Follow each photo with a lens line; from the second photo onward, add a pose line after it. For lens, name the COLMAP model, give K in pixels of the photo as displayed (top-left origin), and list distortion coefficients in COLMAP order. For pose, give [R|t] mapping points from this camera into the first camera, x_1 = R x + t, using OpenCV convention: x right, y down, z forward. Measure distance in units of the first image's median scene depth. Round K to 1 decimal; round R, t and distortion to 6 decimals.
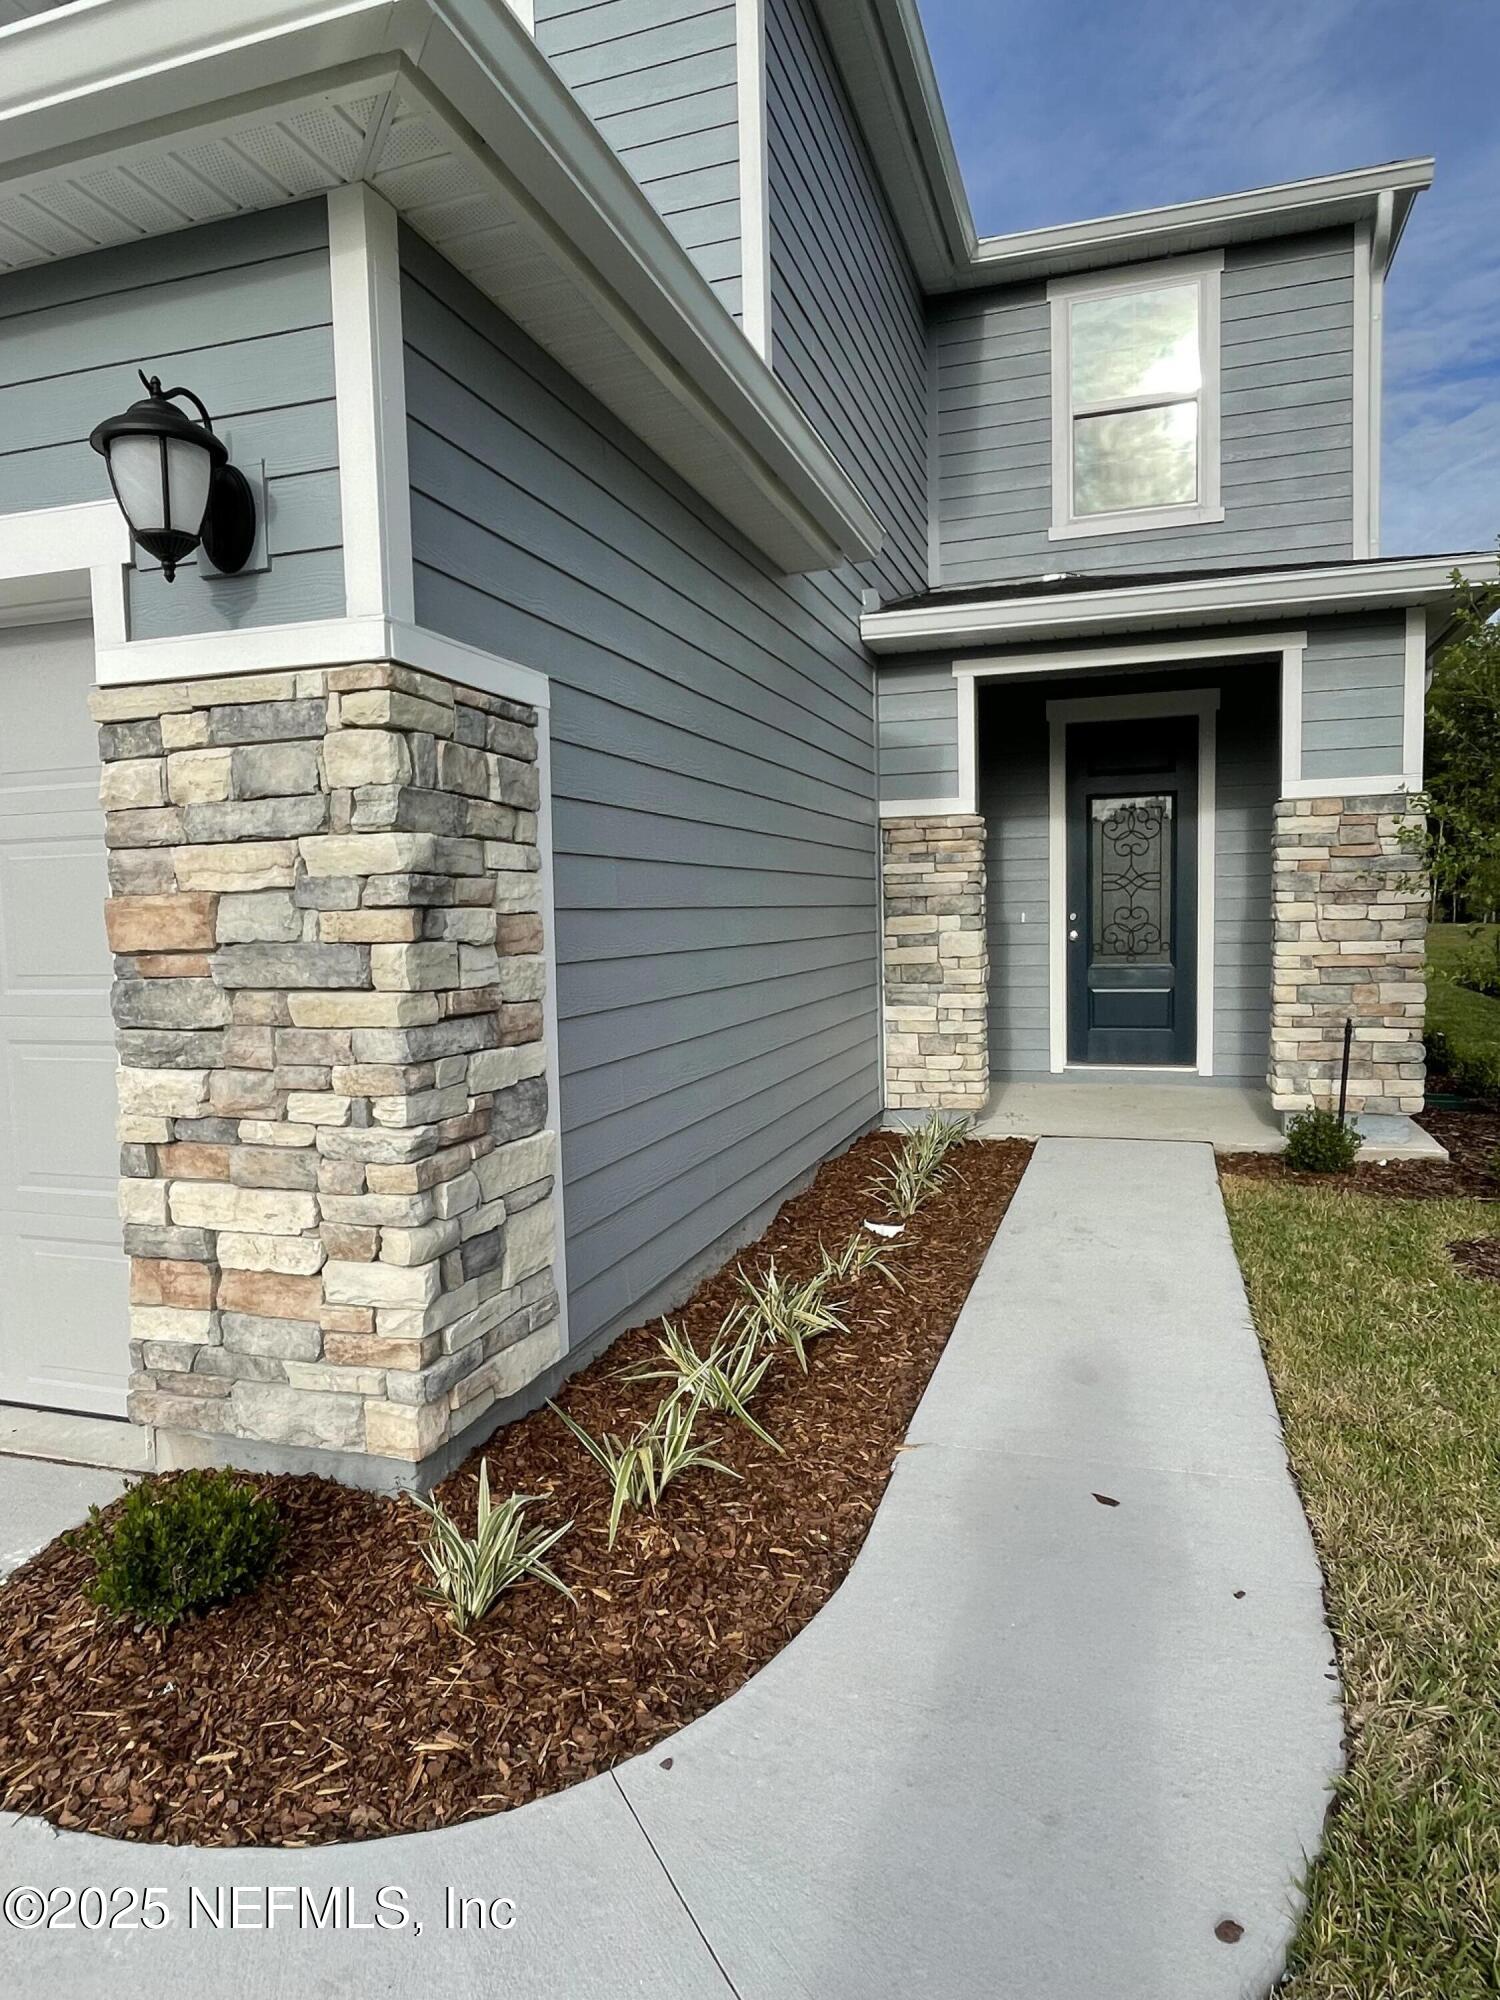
lens RADIAL K [[1209.0, 0, 750.0], [0, 1209.0, 1000.0], [0, 0, 1]] dist [0.005855, -0.000778]
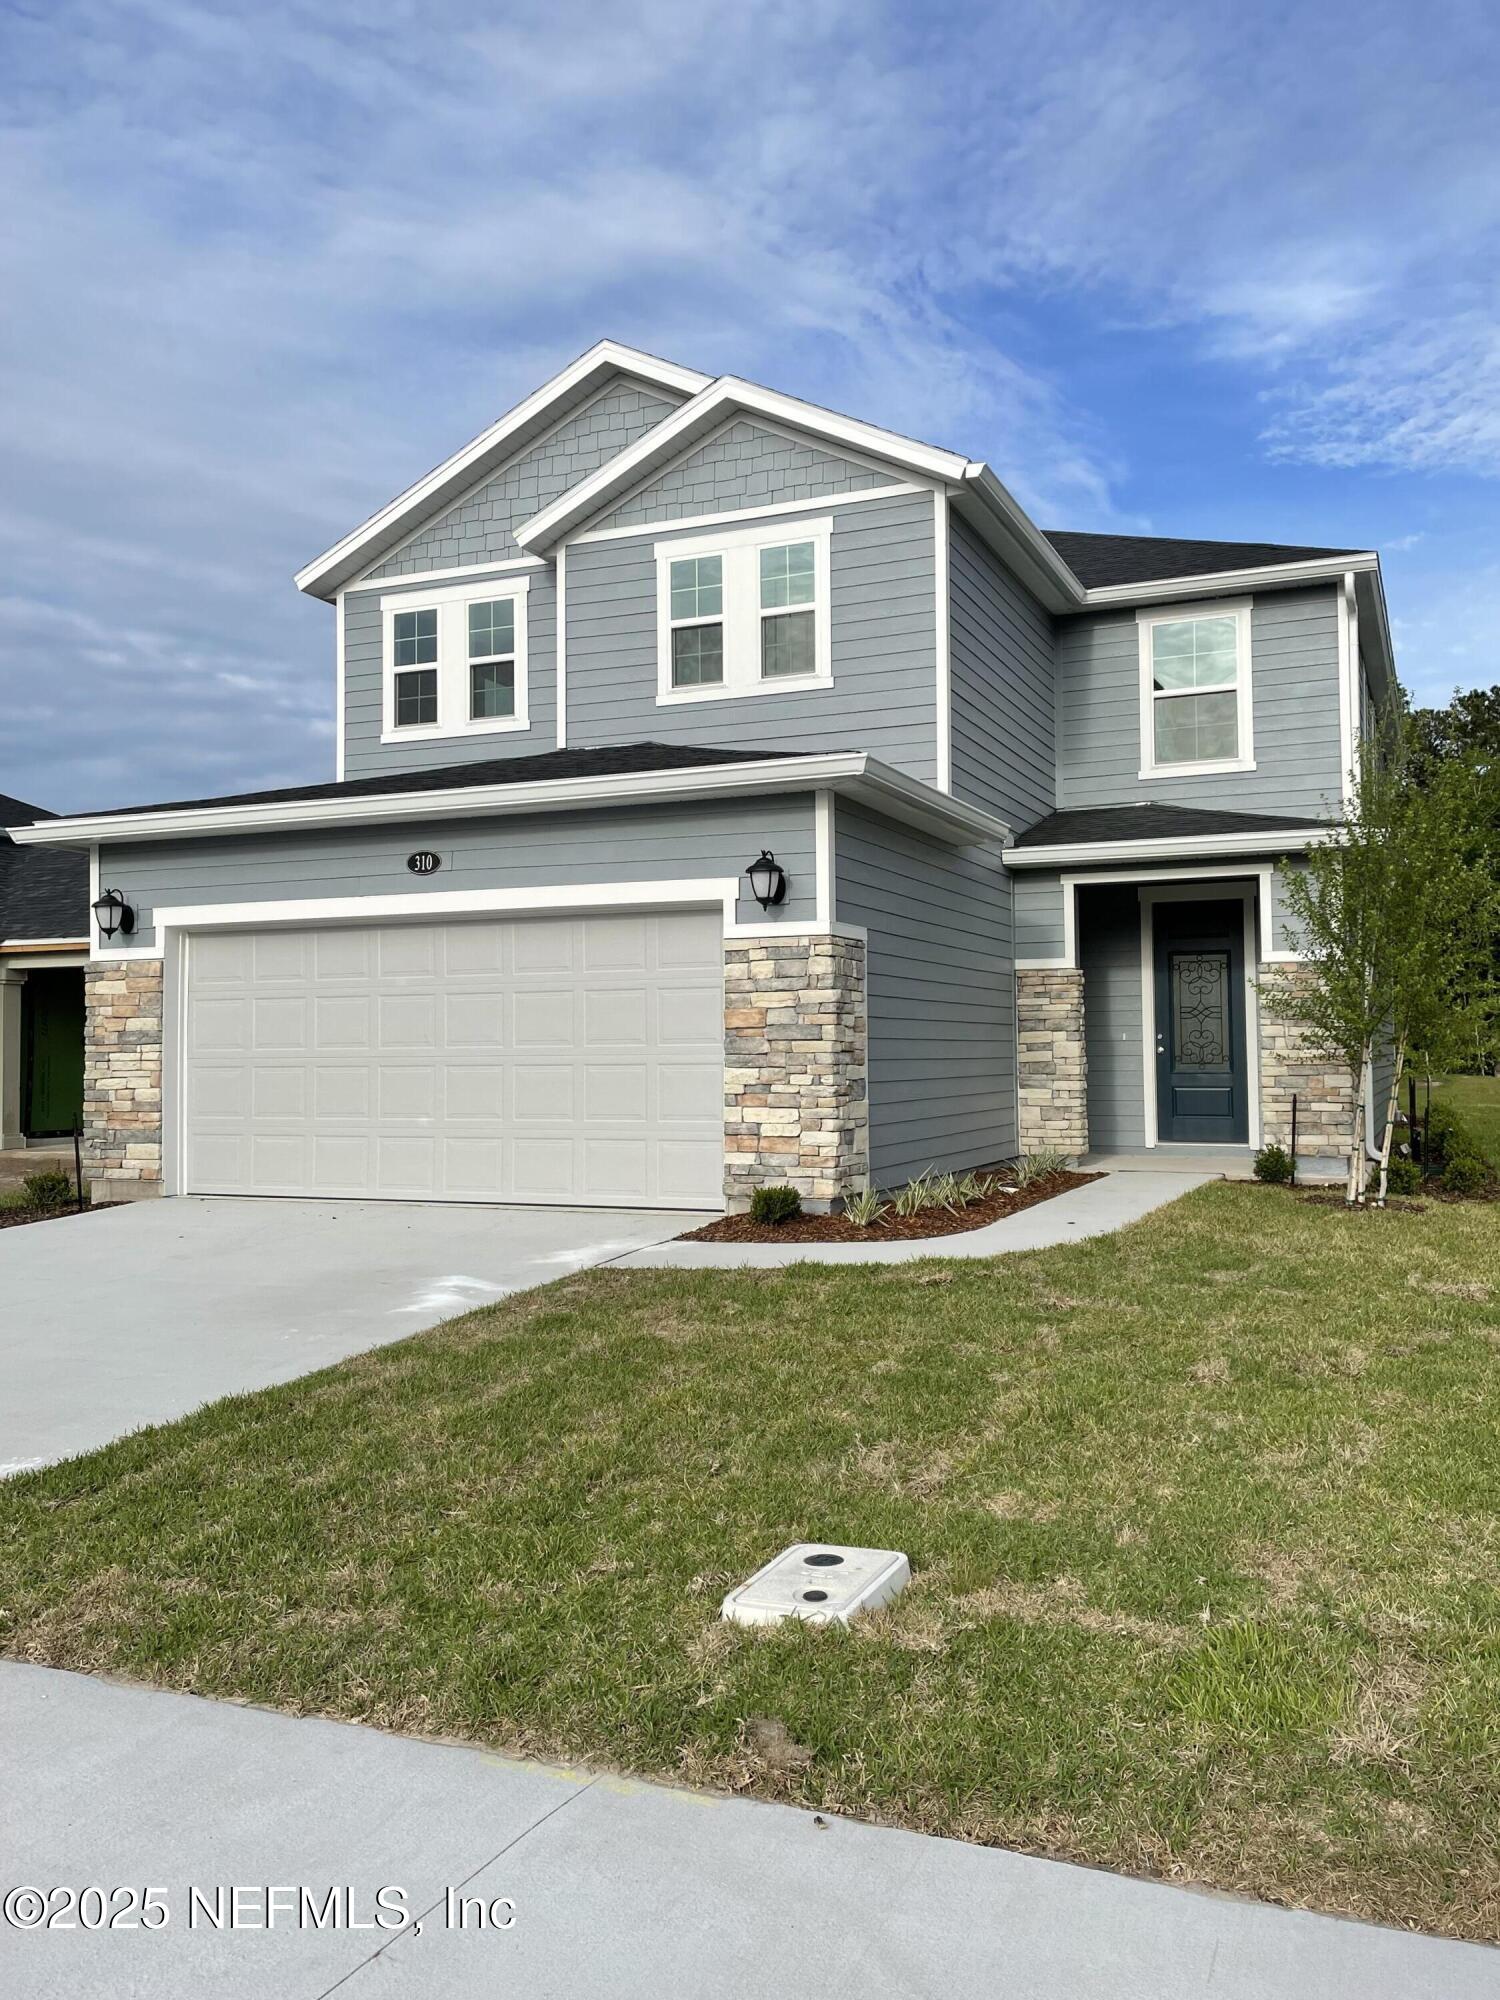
lens RADIAL K [[1603.1, 0, 754.3], [0, 1603.1, 988.0], [0, 0, 1]] dist [0.160605, -0.291014]
pose [[0.995890, 0.010206, -0.089993, -0.049130], [-0.020322, 0.993474, -0.112229, 0.132497], [0.088260, 0.113597, 0.989599, -1.262570]]
